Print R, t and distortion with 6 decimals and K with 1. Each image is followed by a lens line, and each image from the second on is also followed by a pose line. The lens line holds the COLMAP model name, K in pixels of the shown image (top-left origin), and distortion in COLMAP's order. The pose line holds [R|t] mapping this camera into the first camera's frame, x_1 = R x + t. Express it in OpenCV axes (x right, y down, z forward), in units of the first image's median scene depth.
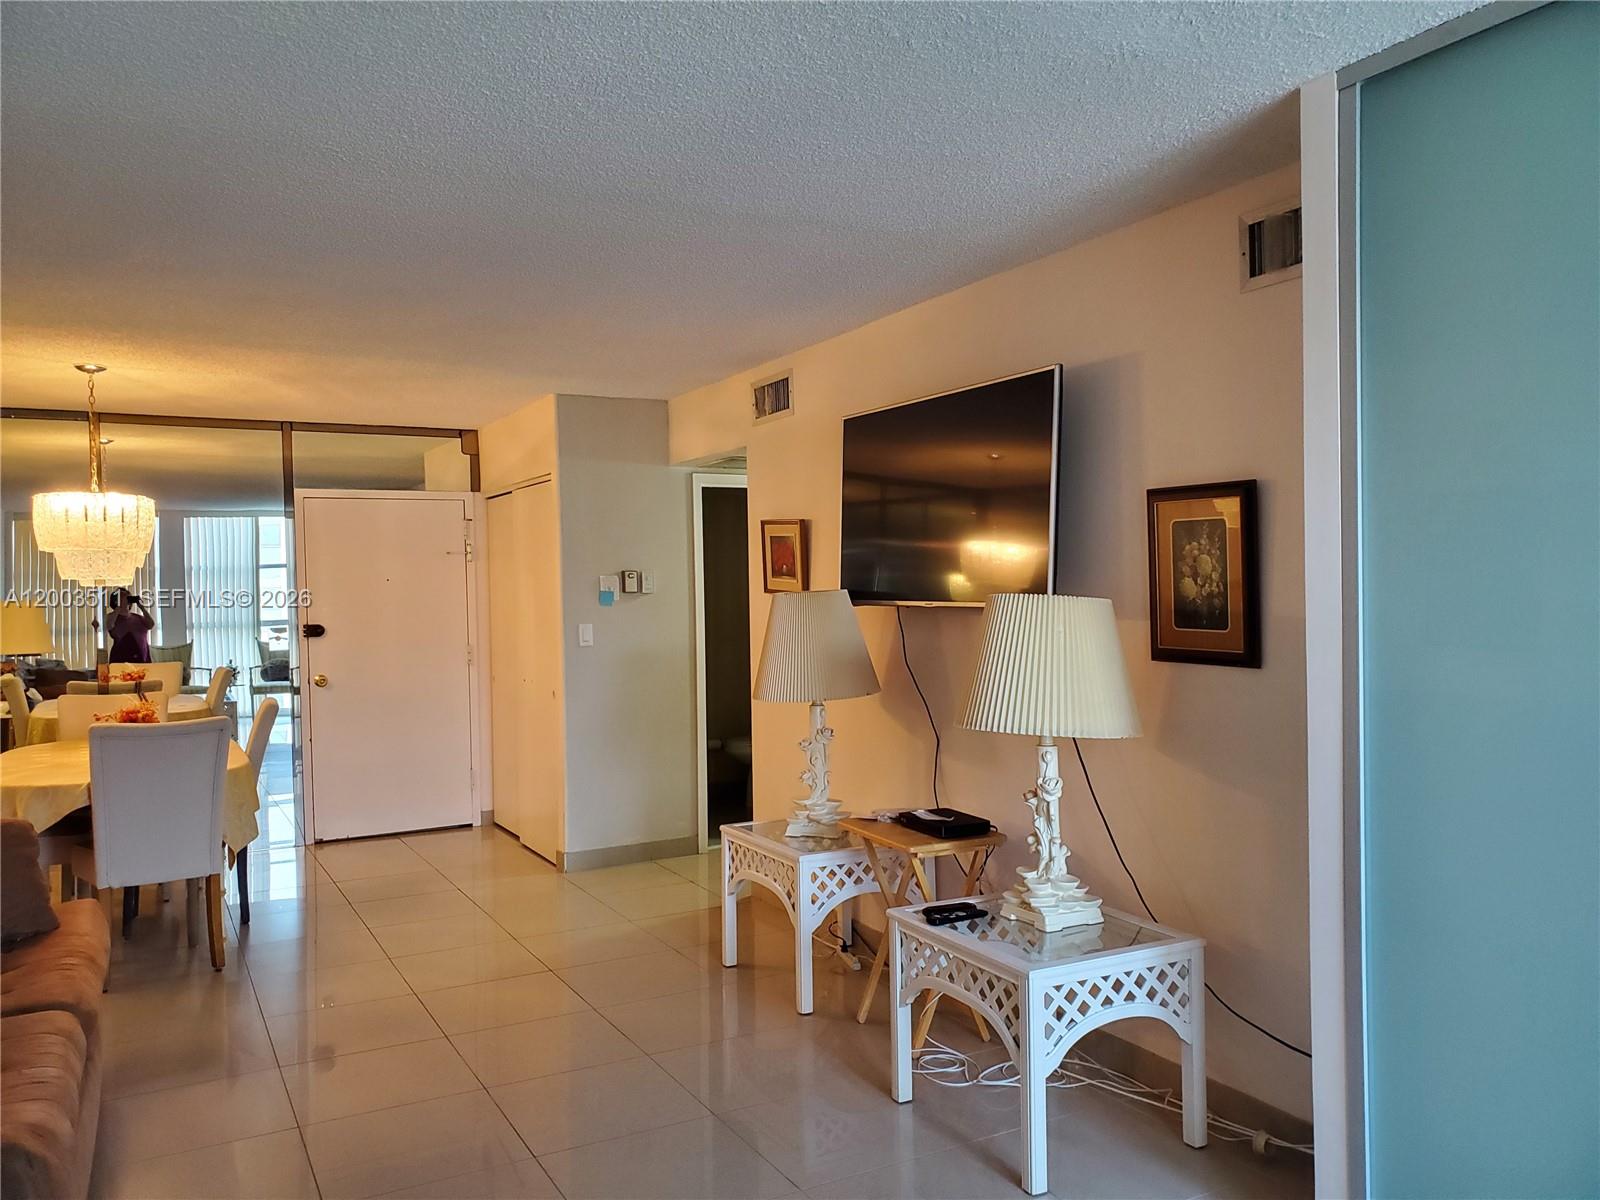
lens RADIAL K [[1250.5, 0, 800.0], [0, 1250.5, 600.0], [0, 0, 1]] dist [0.059080, -0.132821]
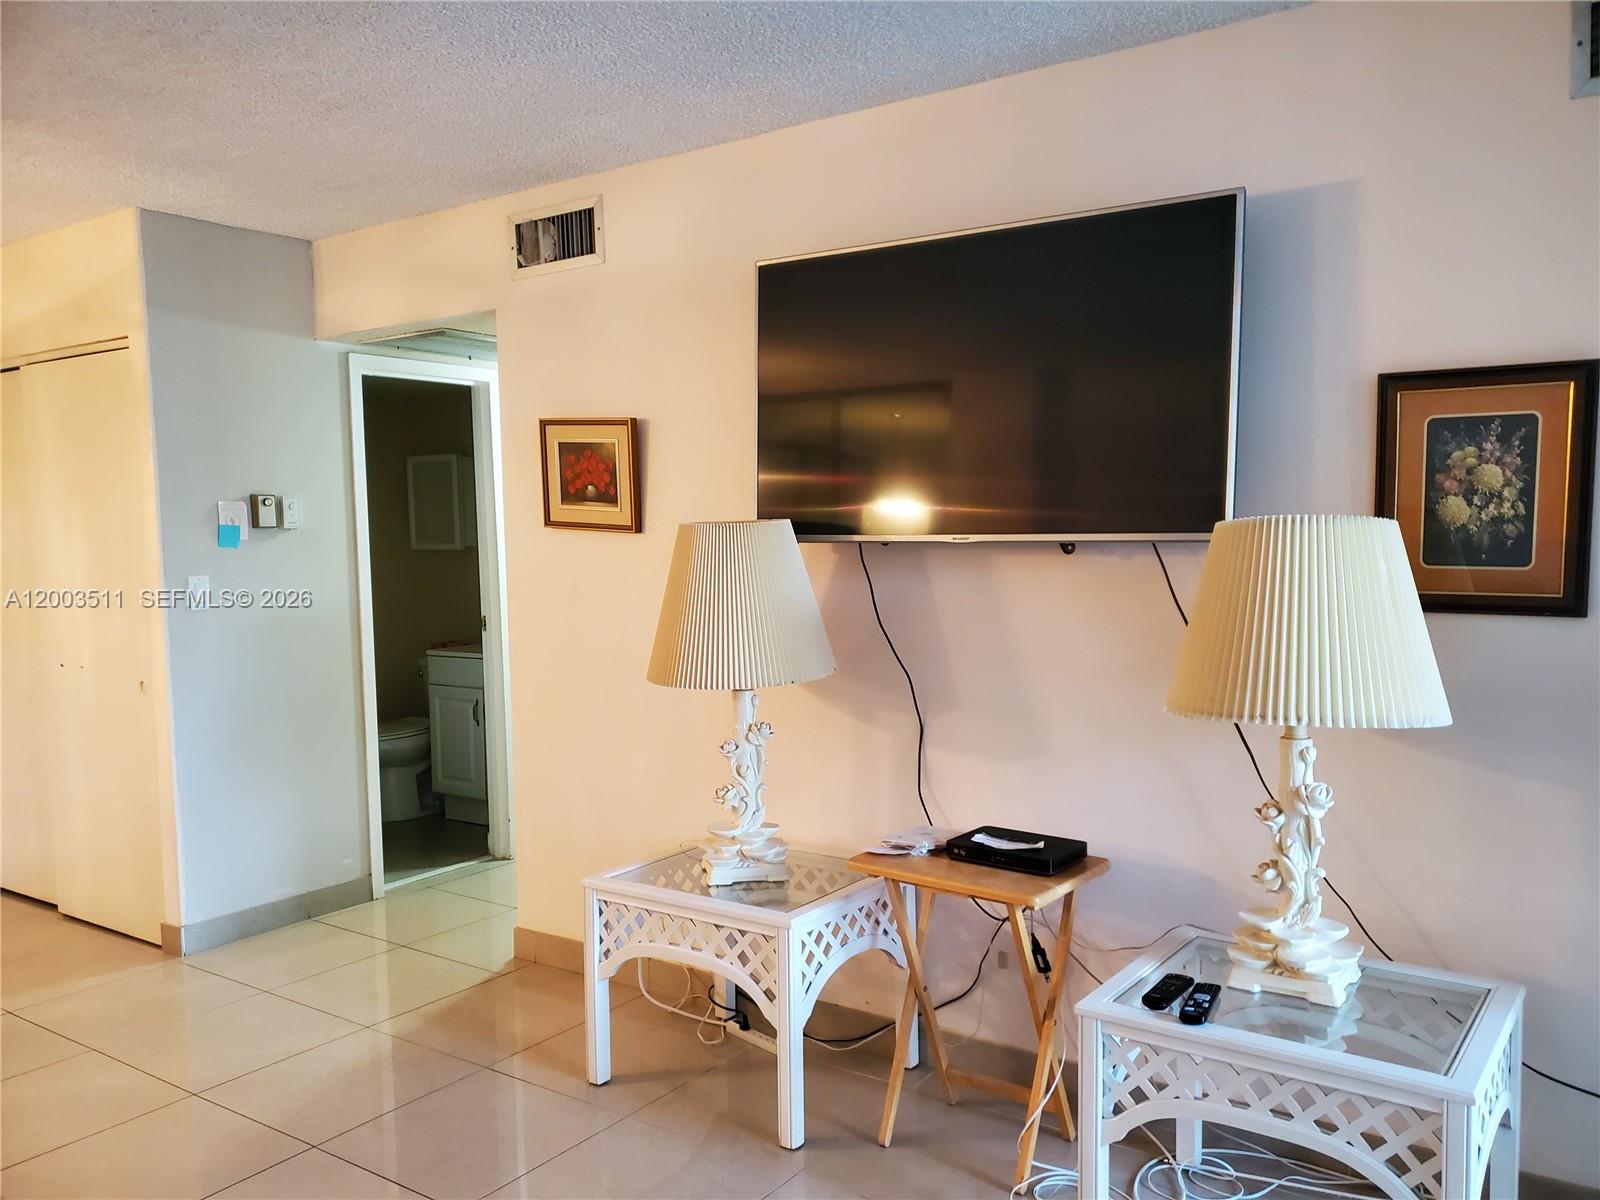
lens RADIAL K [[1267.6, 0, 805.7], [0, 1267.6, 632.3], [0, 0, 1]] dist [0.008509, -0.007114]
pose [[0.888078, -0.034028, 0.458432, -0.271572], [0.003739, 0.997758, 0.066817, 0.007802], [-0.459677, -0.057625, 0.886214, 0.380949]]
